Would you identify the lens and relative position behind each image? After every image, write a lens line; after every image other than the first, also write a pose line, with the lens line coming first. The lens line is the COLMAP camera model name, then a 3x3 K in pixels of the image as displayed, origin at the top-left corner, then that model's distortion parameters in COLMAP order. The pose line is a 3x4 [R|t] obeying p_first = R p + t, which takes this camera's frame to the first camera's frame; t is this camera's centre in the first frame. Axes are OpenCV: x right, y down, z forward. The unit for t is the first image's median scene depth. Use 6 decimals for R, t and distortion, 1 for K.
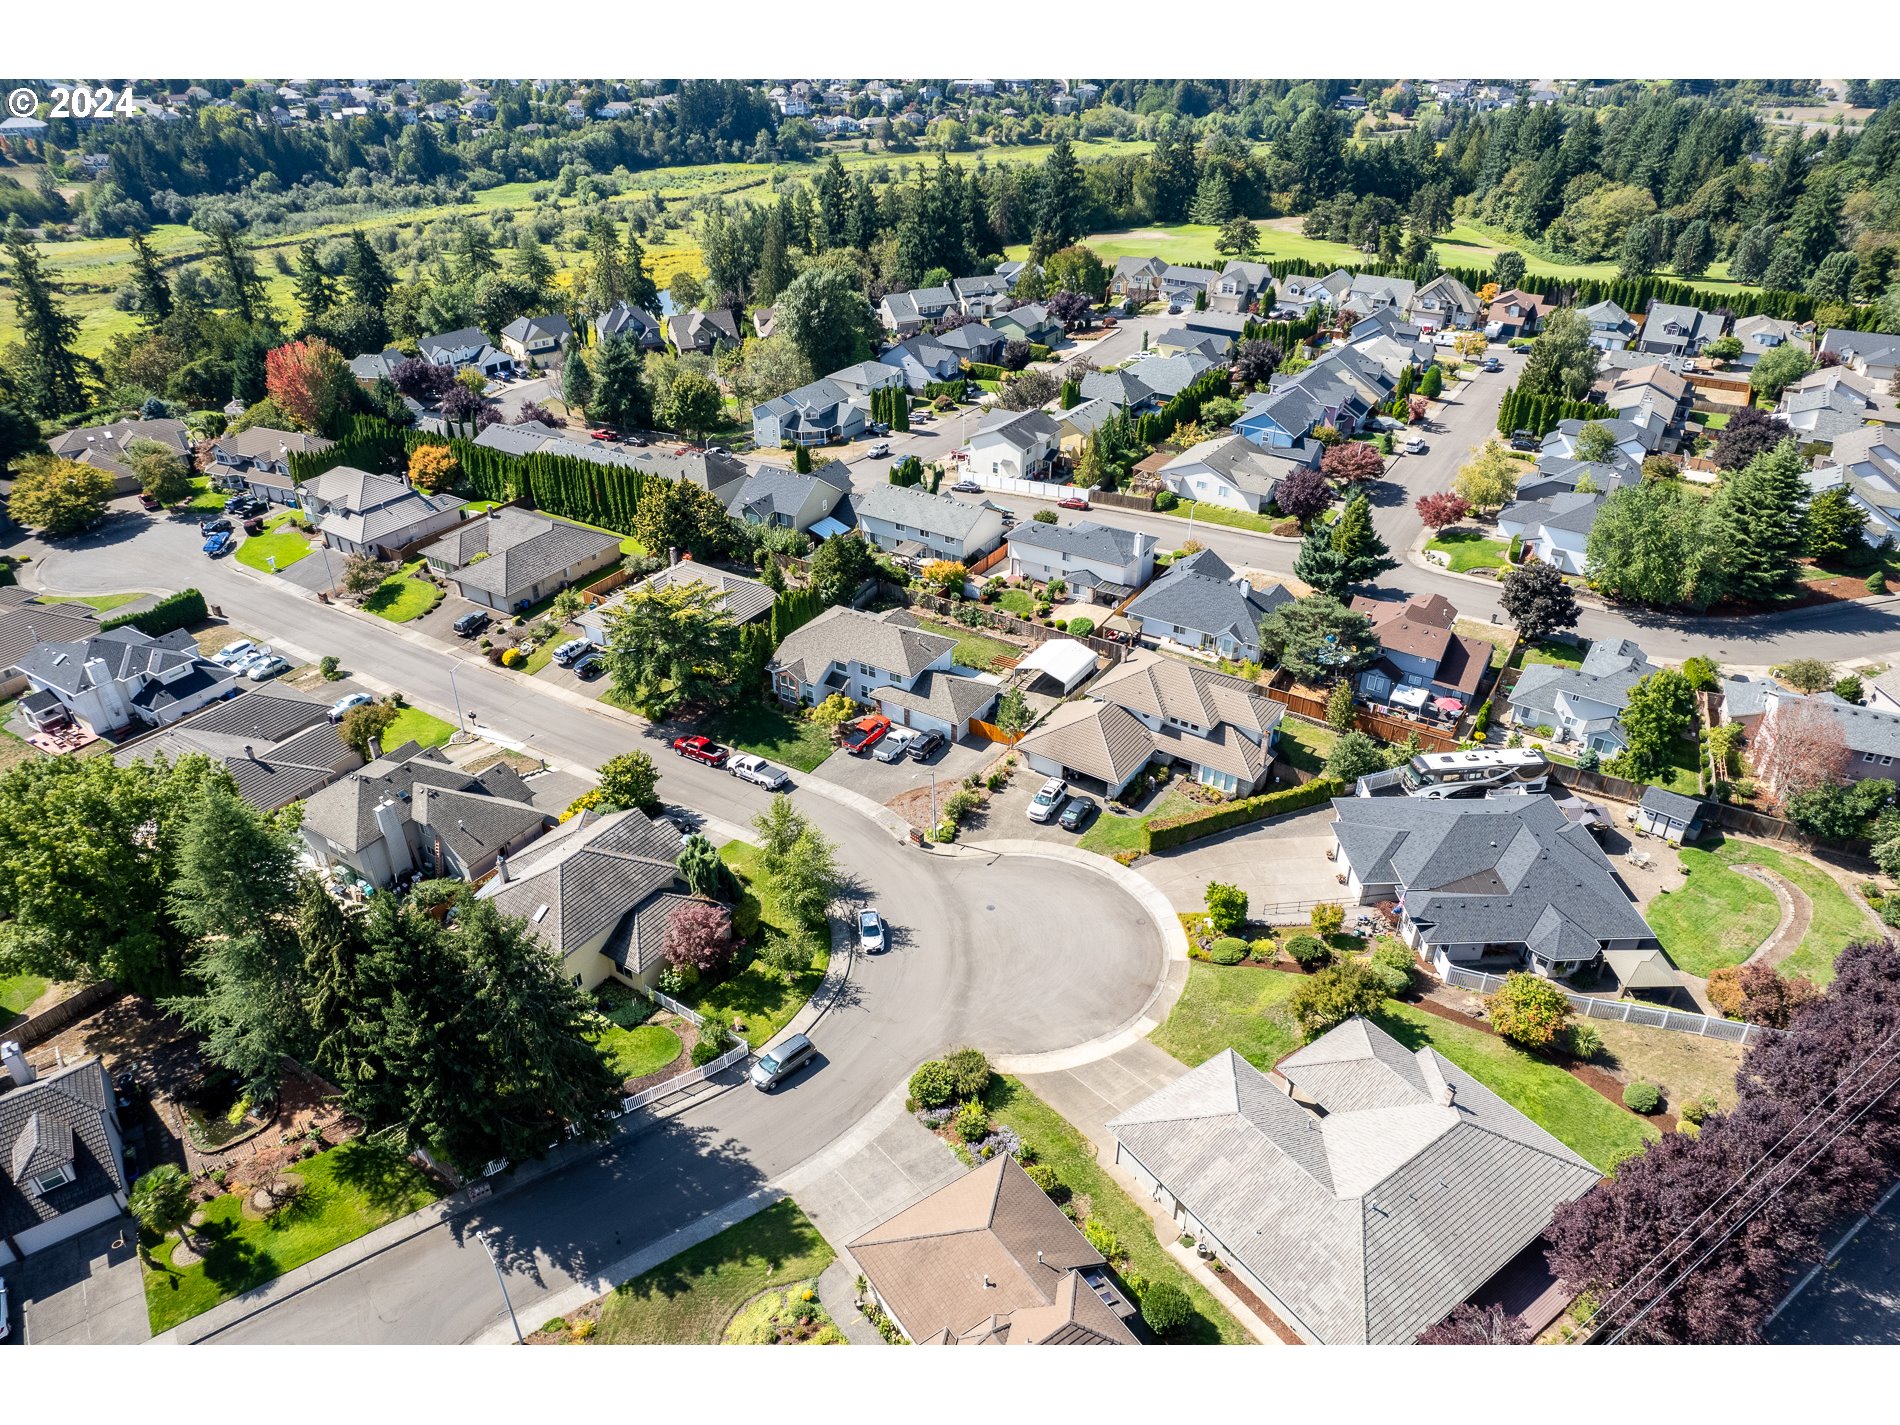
lens RADIAL K [[1313.9, 0, 966.6], [0, 1313.9, 712.9], [0, 0, 1]] dist [-0.001168, -0.001457]
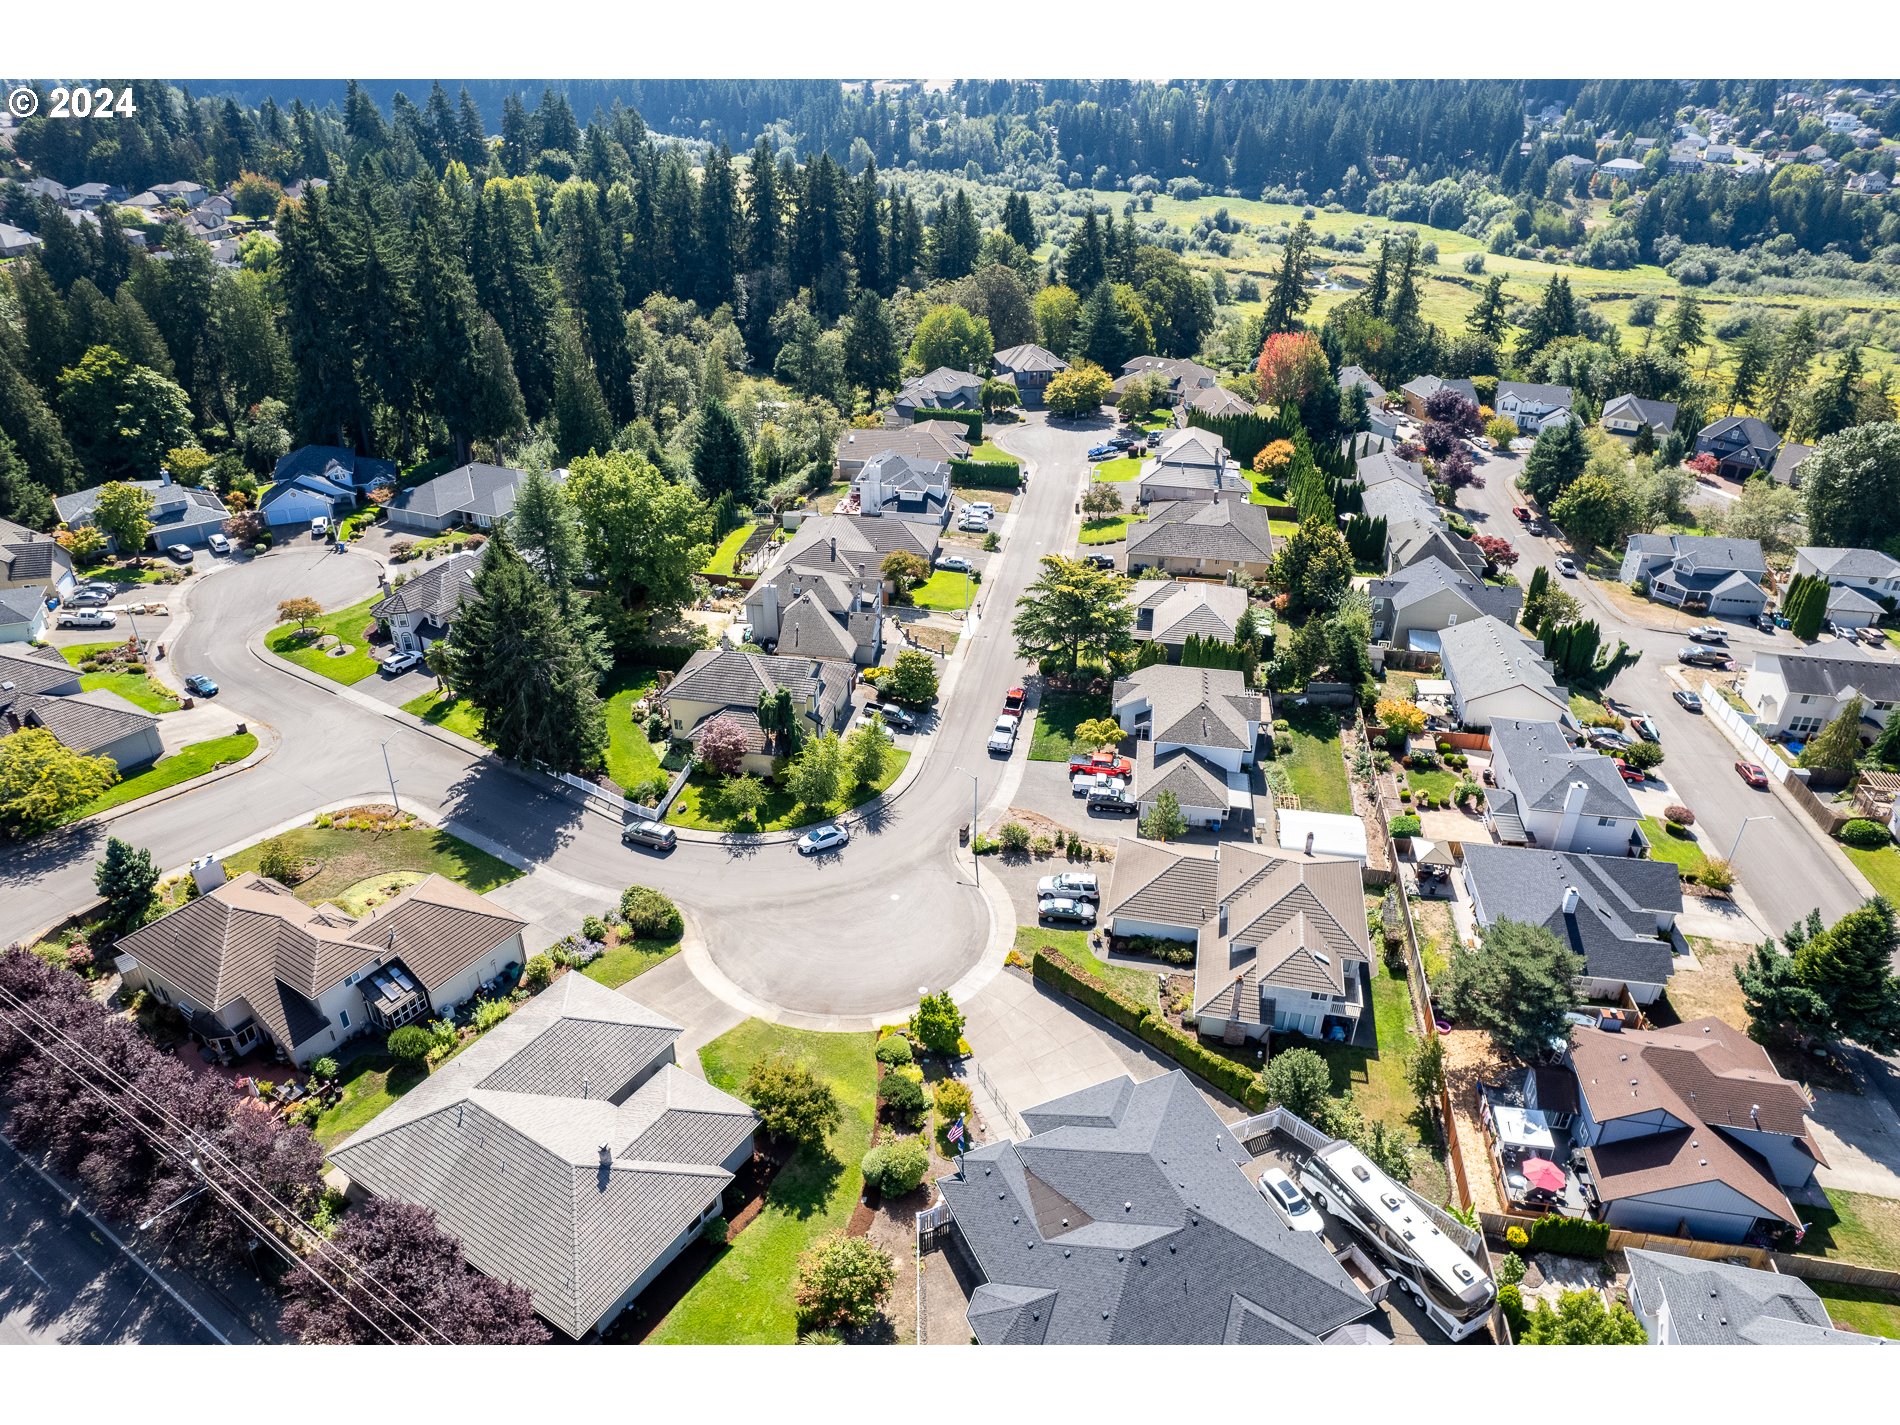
lens RADIAL K [[1313.9, 0, 966.6], [0, 1313.9, 712.9], [0, 0, 1]] dist [-0.001168, -0.001457]
pose [[0.358243, 0.452665, -0.816552, 0.861348], [-0.484007, 0.837941, 0.252175, -0.277612], [0.798373, 0.304876, 0.519279, 0.472536]]
